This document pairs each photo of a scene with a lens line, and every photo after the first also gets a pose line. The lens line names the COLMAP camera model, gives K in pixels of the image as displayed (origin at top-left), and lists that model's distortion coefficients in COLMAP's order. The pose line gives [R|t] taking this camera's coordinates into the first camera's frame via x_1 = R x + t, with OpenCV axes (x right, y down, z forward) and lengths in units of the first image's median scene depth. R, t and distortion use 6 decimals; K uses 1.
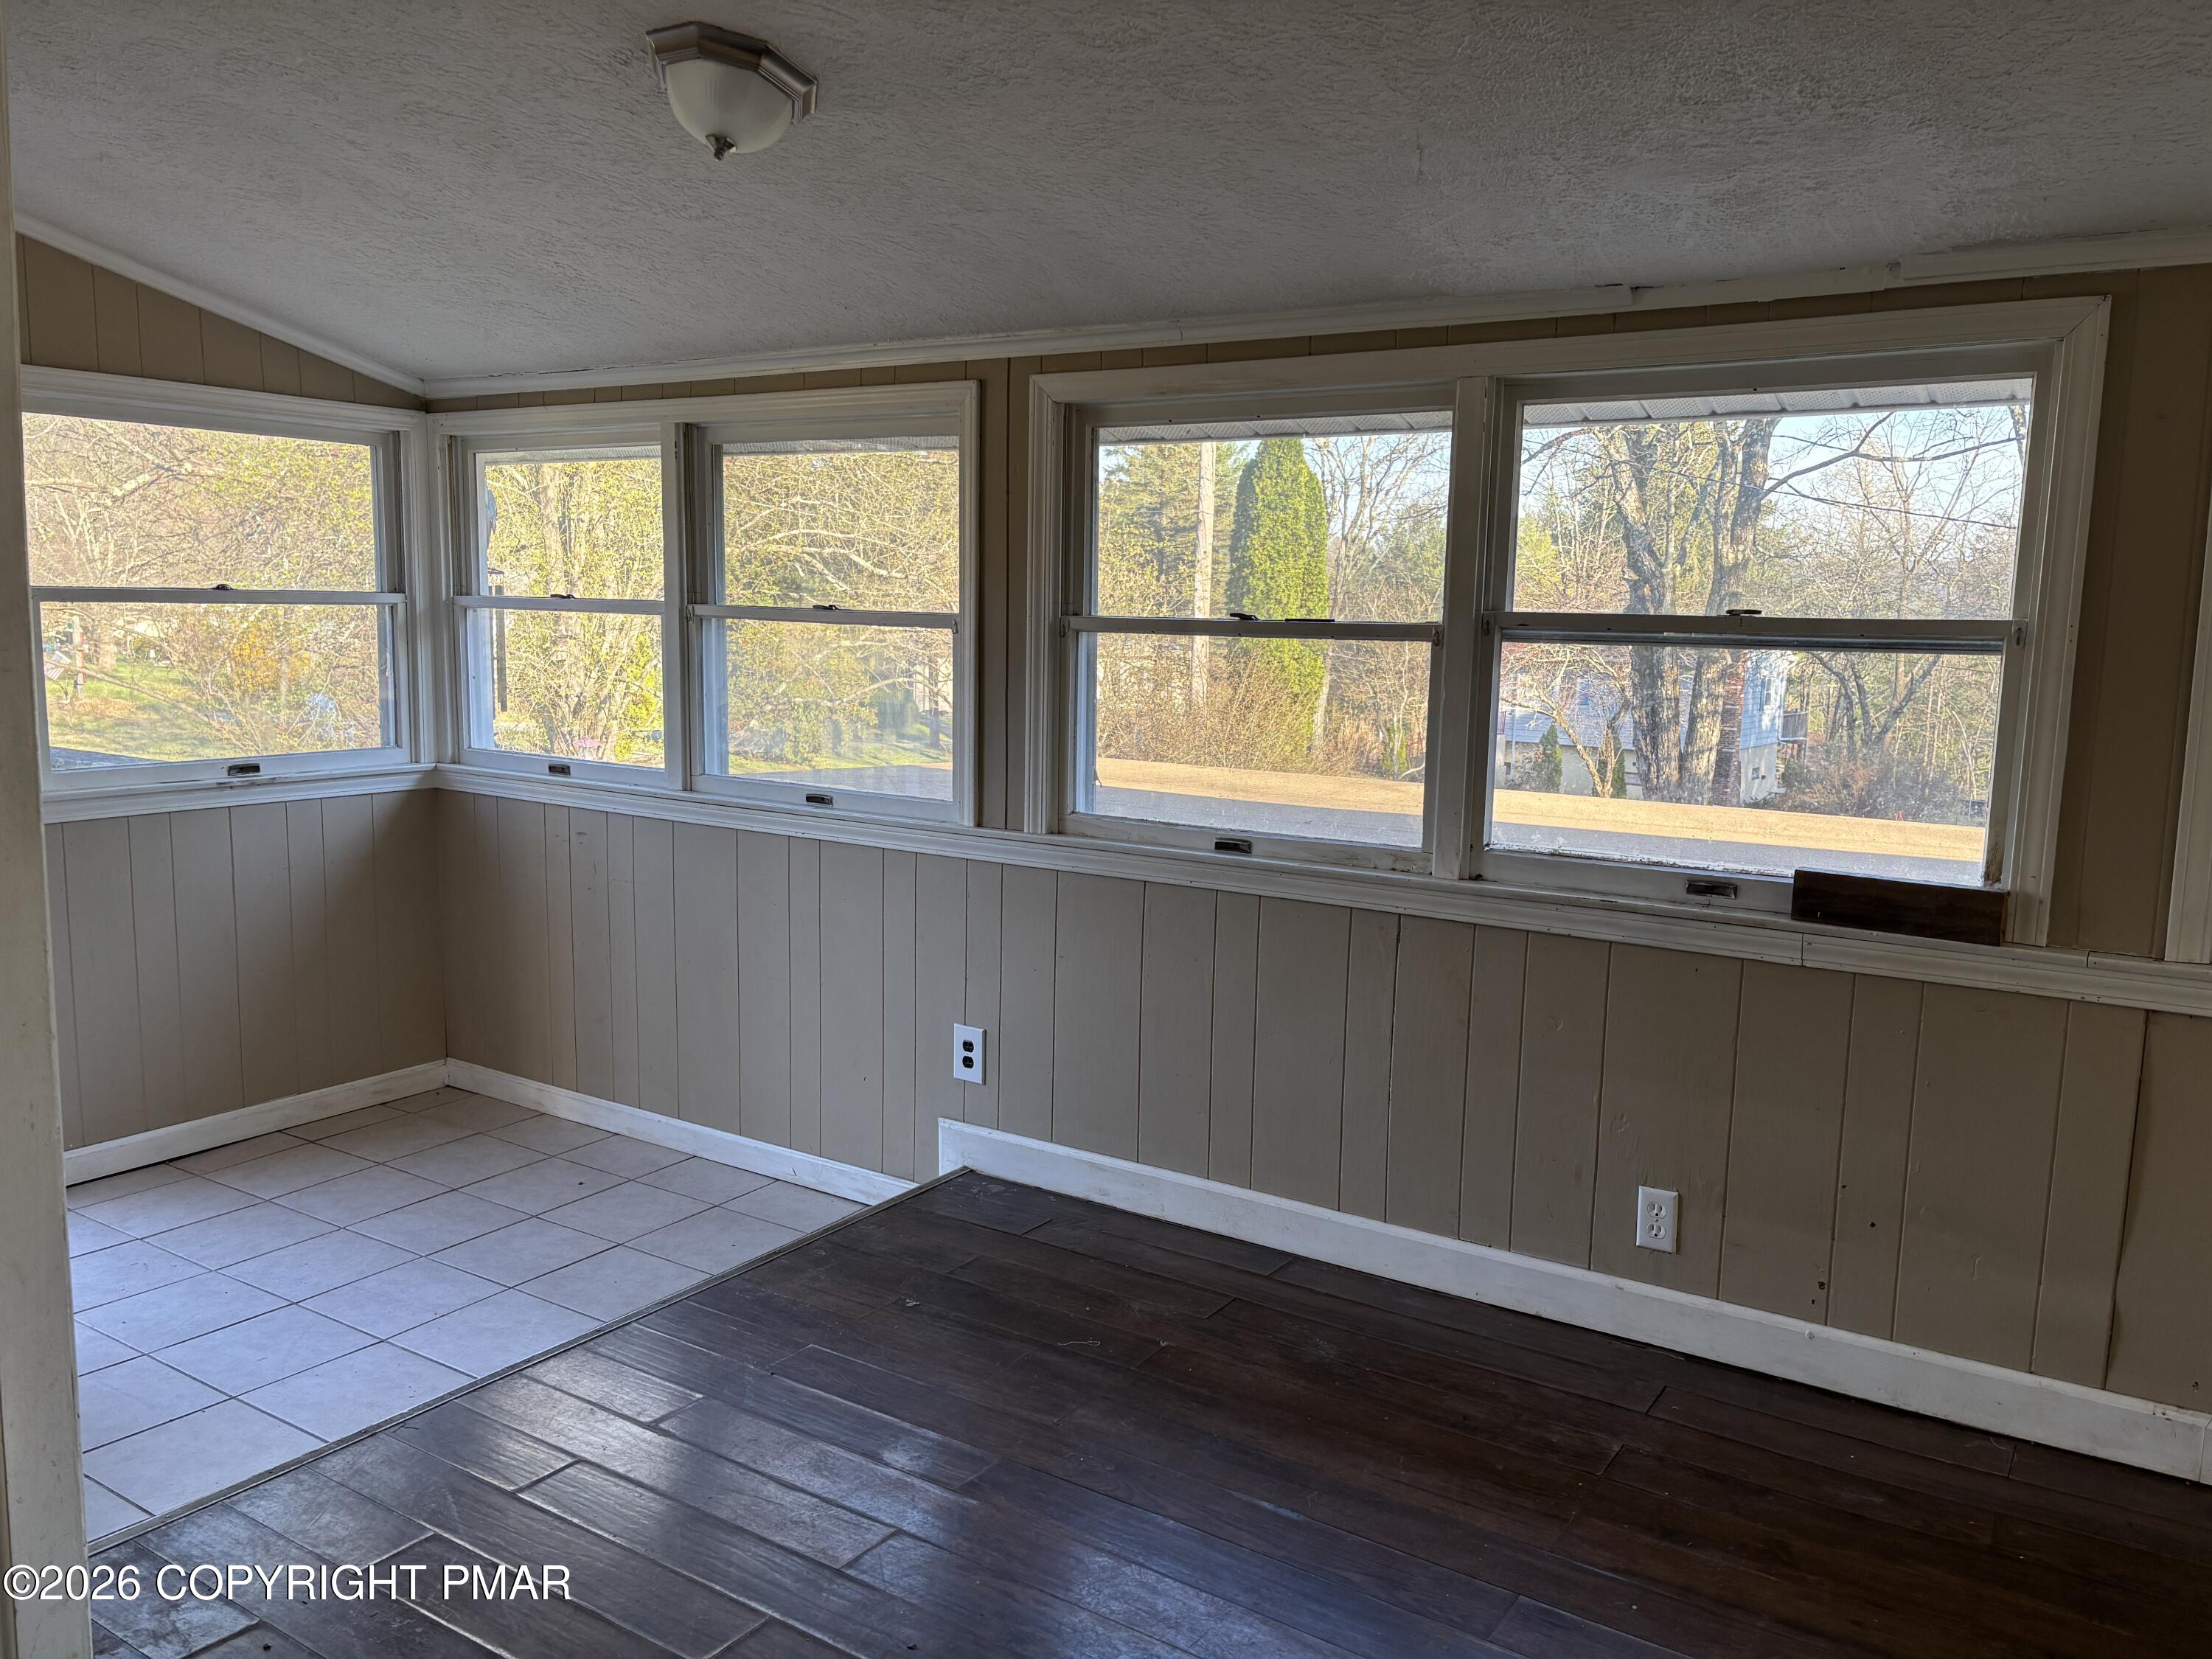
lens RADIAL K [[1667.7, 0, 1099.2], [0, 1667.7, 832.6], [0, 0, 1]] dist [0.065996, -0.068956]
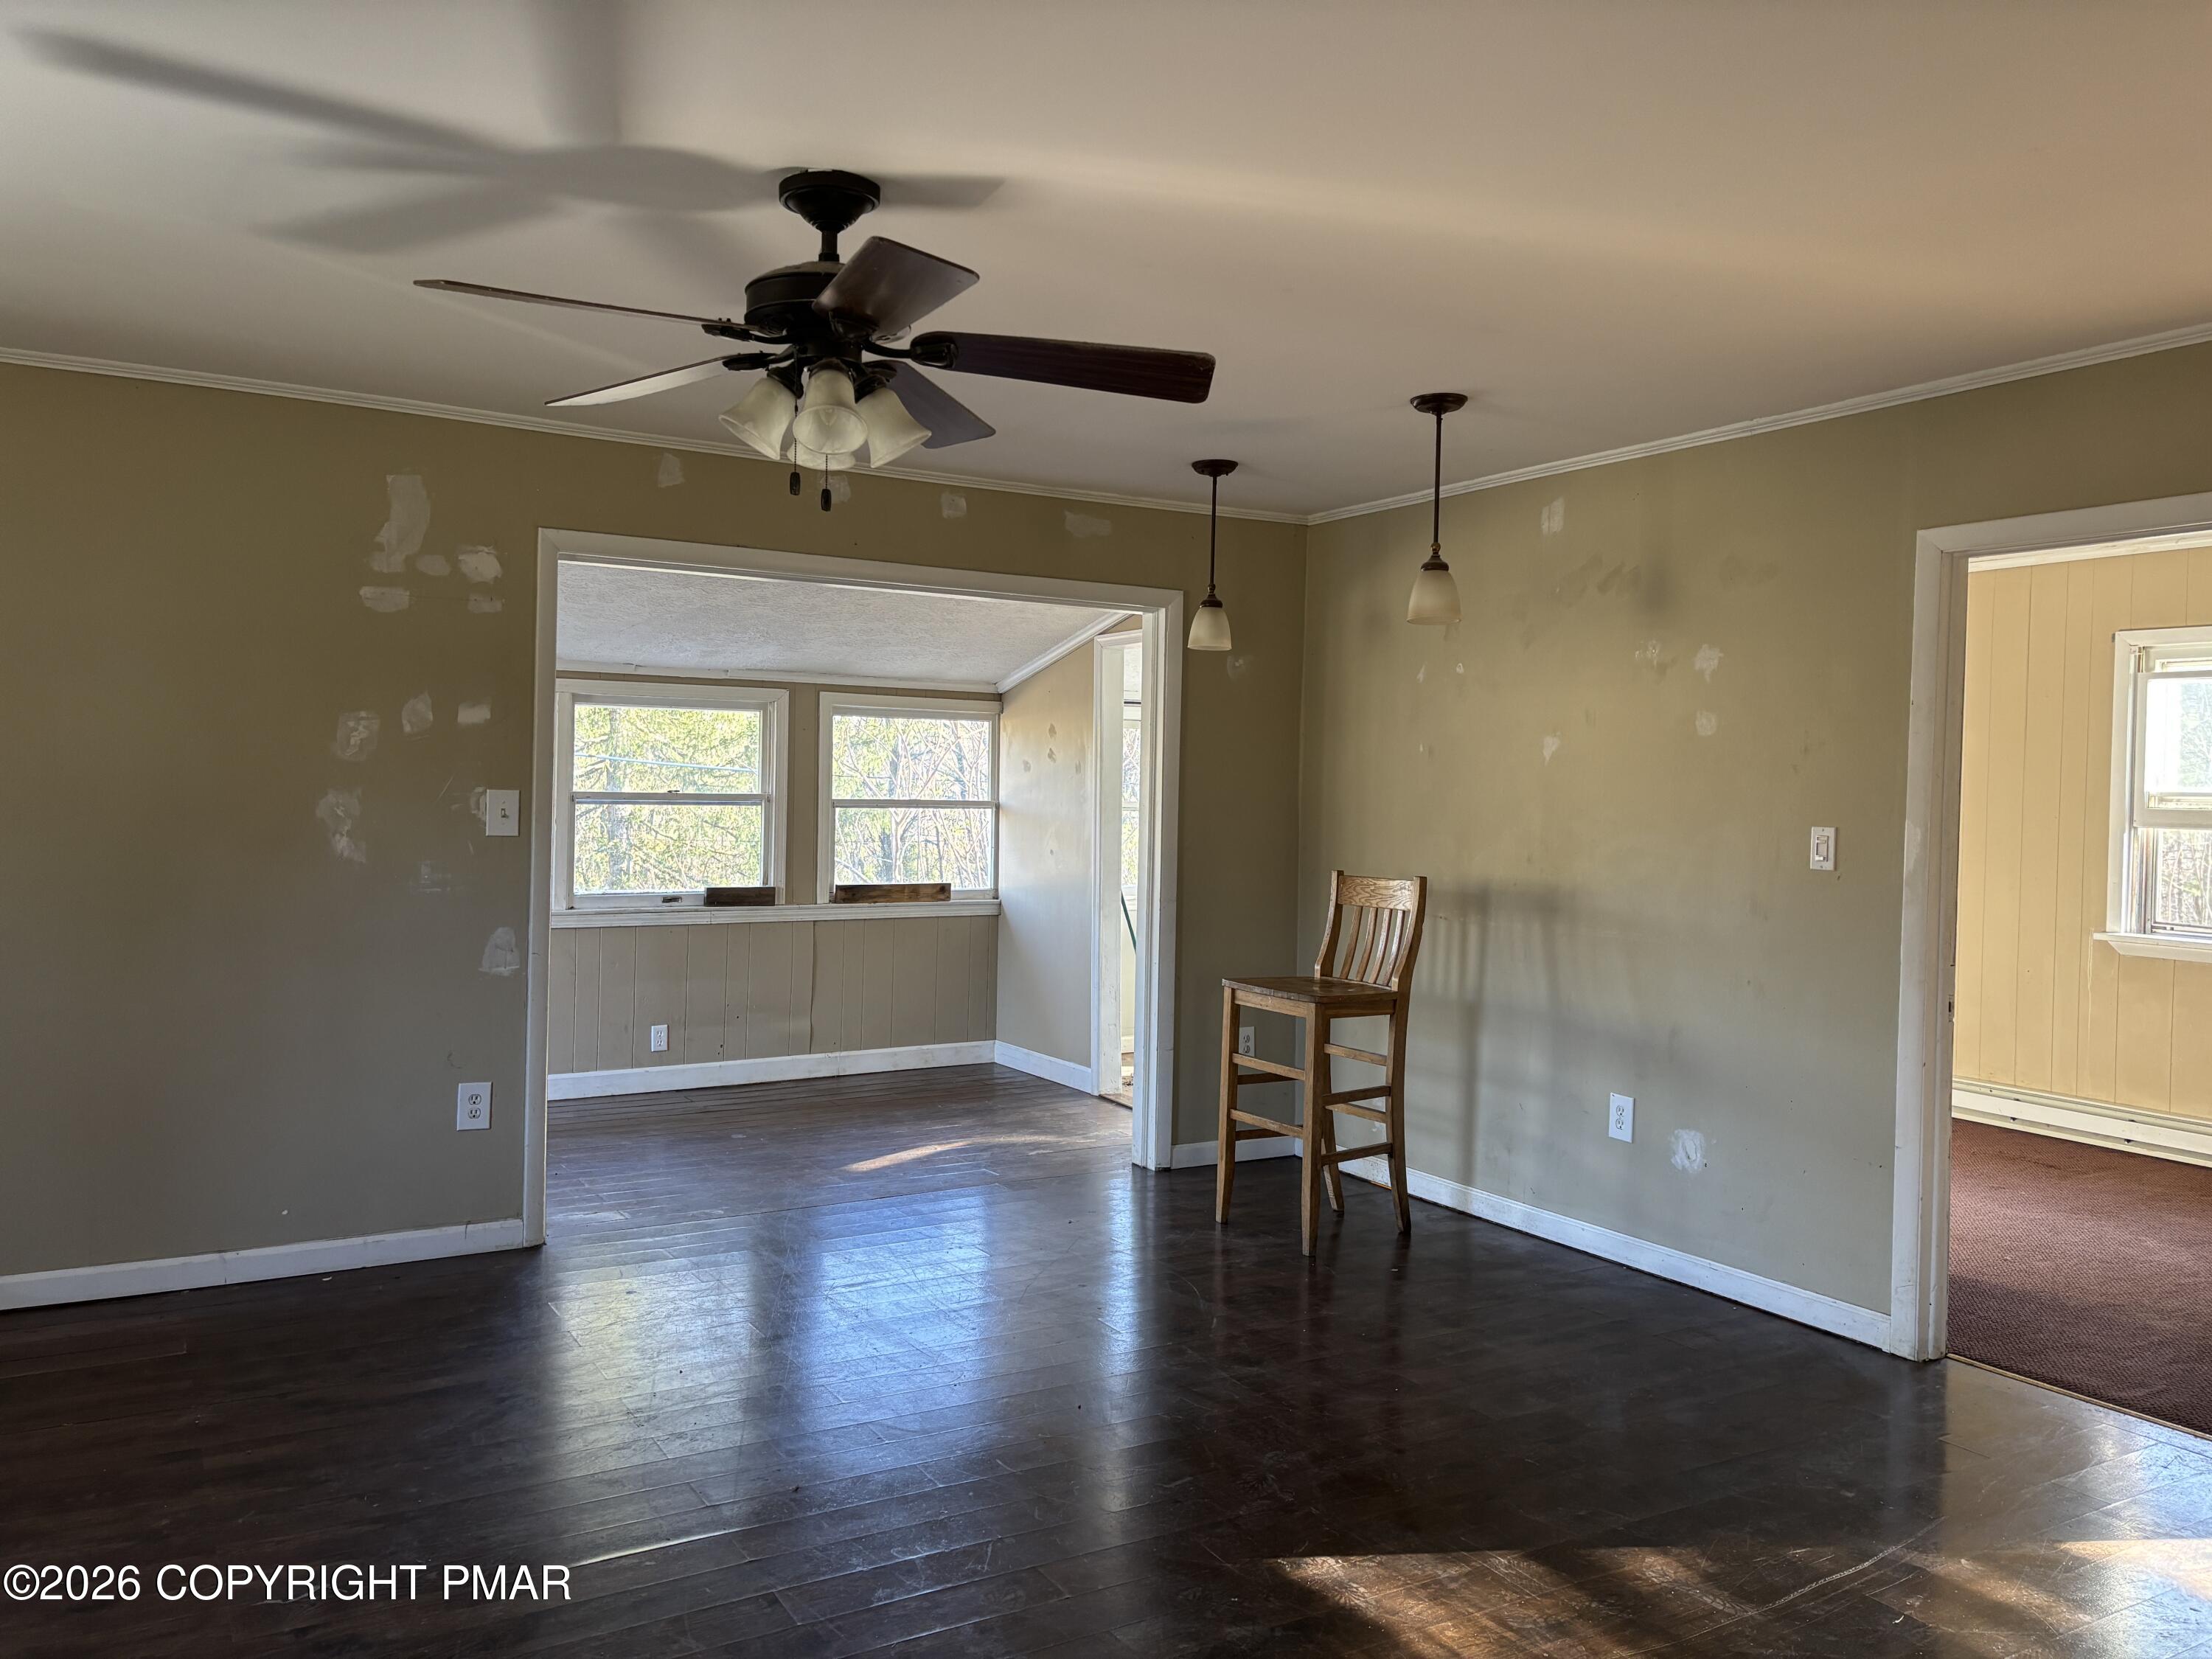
lens RADIAL K [[1667.7, 0, 1122.0], [0, 1667.7, 796.8], [0, 0, 1]] dist [0.065996, -0.068956]
pose [[0.440973, -0.017915, 0.897342, -1.642423], [0.114206, 0.992794, -0.036303, 0.050340], [-0.890224, 0.118491, 0.439841, -0.750775]]
